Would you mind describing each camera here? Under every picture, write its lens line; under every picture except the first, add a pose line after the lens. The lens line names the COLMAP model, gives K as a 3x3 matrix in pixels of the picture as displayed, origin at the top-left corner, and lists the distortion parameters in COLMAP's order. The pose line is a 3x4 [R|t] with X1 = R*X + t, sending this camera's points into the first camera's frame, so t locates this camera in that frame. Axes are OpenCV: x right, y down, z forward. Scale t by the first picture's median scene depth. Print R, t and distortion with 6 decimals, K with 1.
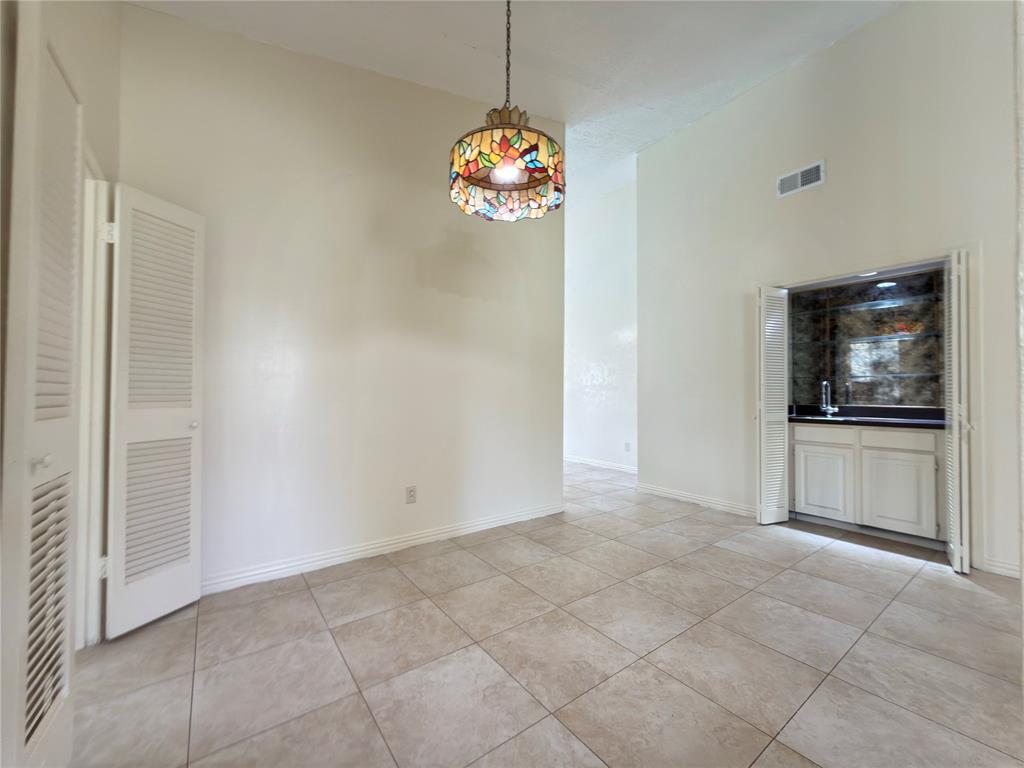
lens RADIAL K [[410.8, 0, 512.4], [0, 410.8, 384.8], [0, 0, 1]] dist [-0.001997, 0.000665]
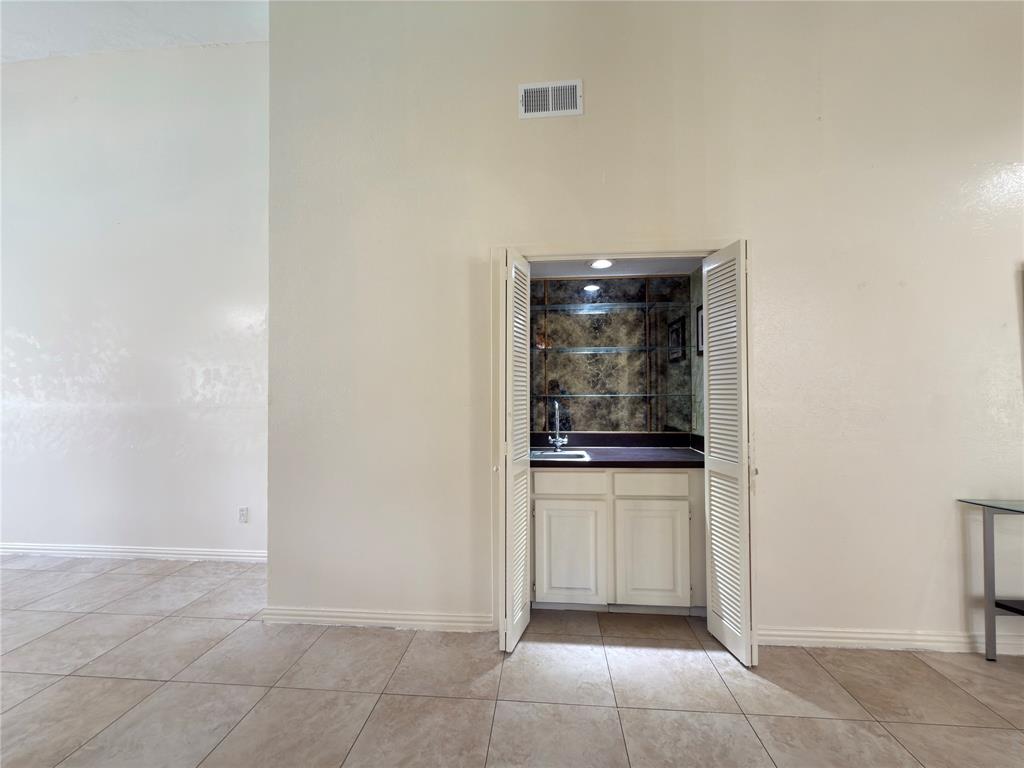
lens RADIAL K [[410.8, 0, 512.4], [0, 410.8, 384.8], [0, 0, 1]] dist [-0.001997, 0.000665]
pose [[0.667154, 0.007898, 0.744878, 0.173042], [-0.005020, 0.999969, -0.006106, -0.038347], [-0.744903, 0.000335, 0.667173, 0.601558]]
